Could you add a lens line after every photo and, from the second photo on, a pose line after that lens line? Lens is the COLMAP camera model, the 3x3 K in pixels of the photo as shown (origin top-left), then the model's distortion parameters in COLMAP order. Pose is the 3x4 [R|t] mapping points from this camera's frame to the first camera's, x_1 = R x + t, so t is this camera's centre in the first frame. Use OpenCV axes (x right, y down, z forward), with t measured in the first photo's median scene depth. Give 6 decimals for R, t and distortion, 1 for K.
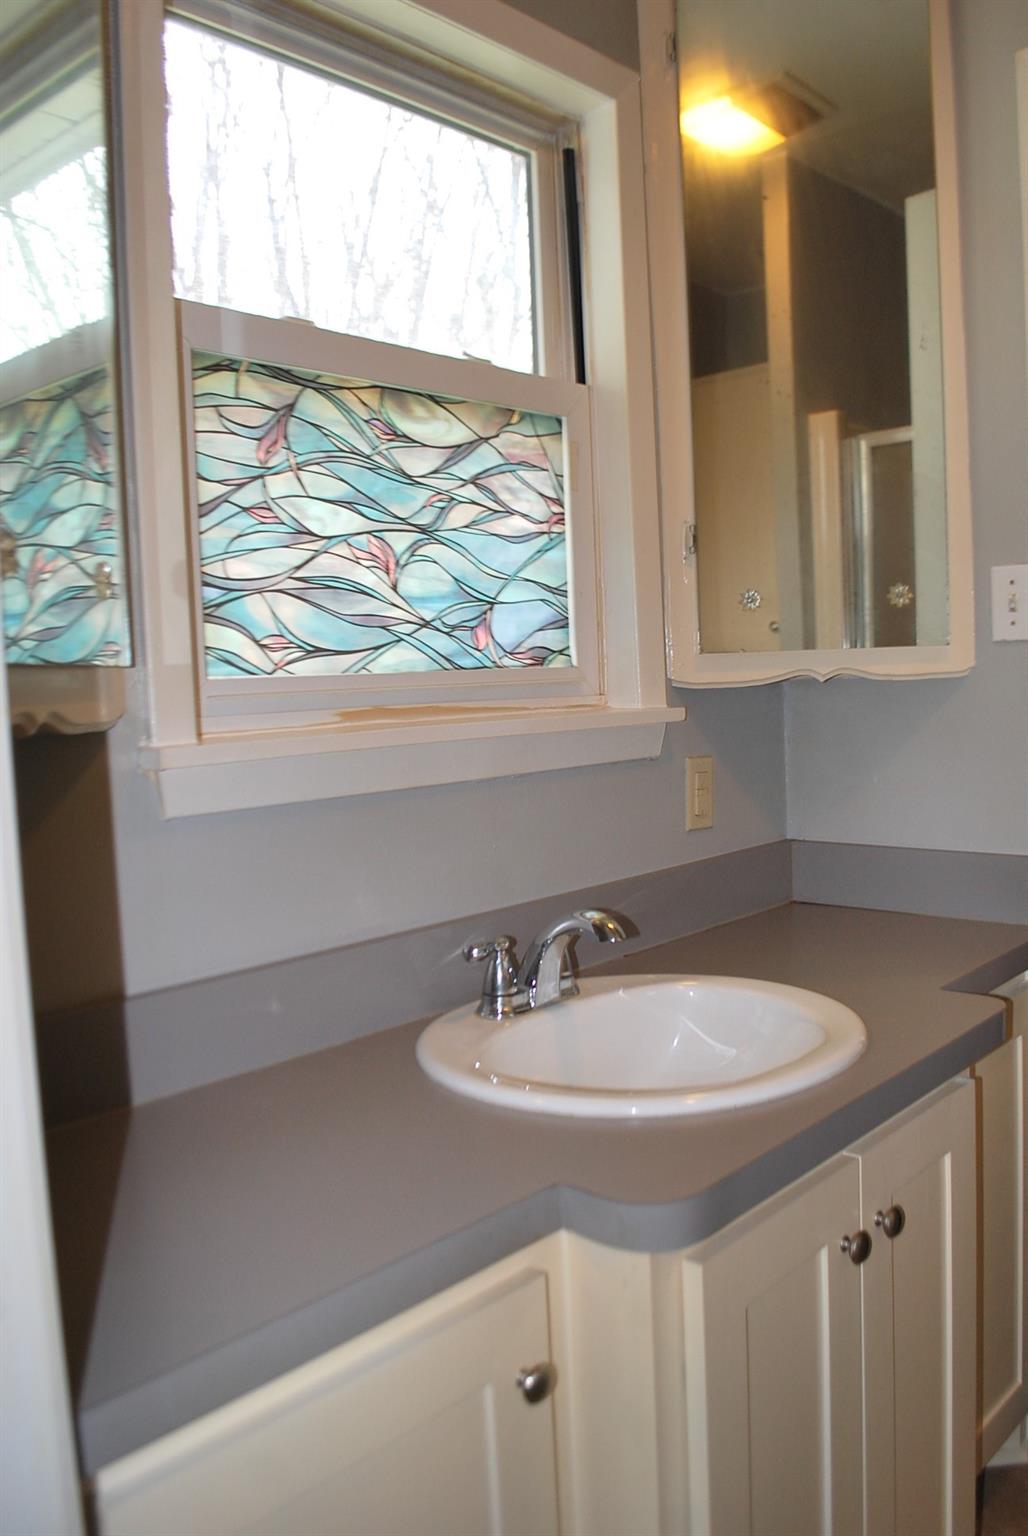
lens RADIAL K [[1212.6, 0, 546.0], [0, 1212.6, 751.4], [0, 0, 1]] dist [-0.081069, 0.009671]
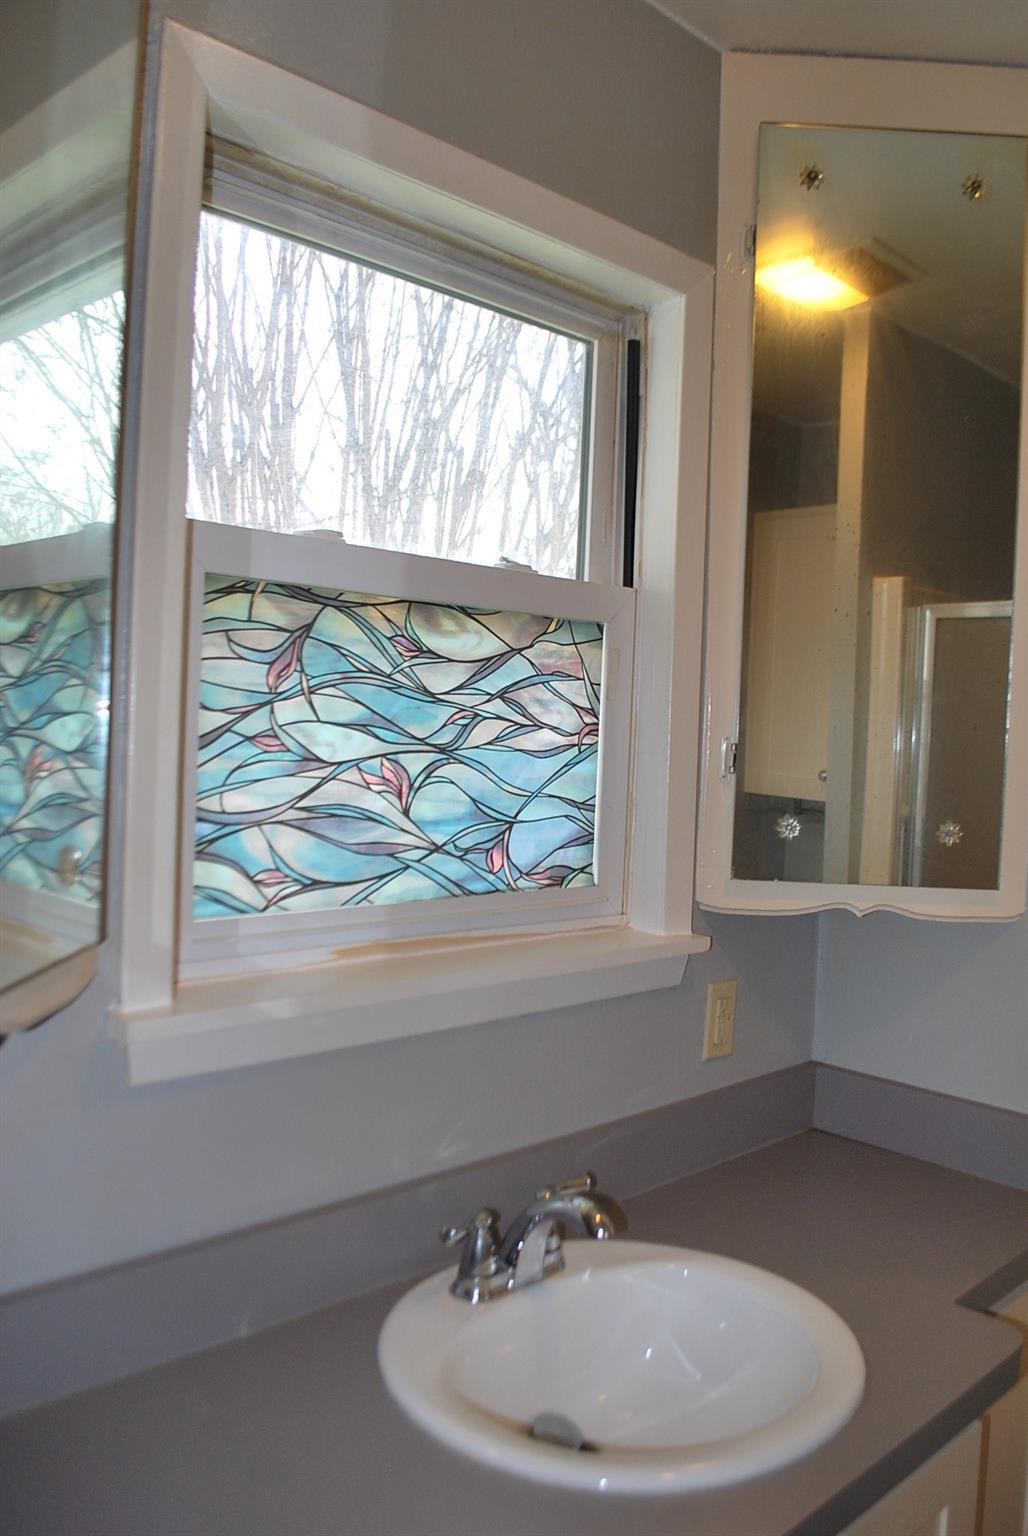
lens RADIAL K [[1212.6, 0, 546.0], [0, 1212.6, 751.4], [0, 0, 1]] dist [-0.081069, 0.009671]
pose [[0.995673, 0.081149, -0.045274, 0.020977], [-0.083069, 0.995647, -0.042266, -0.141099], [0.041647, 0.045844, 0.998080, 0.055036]]
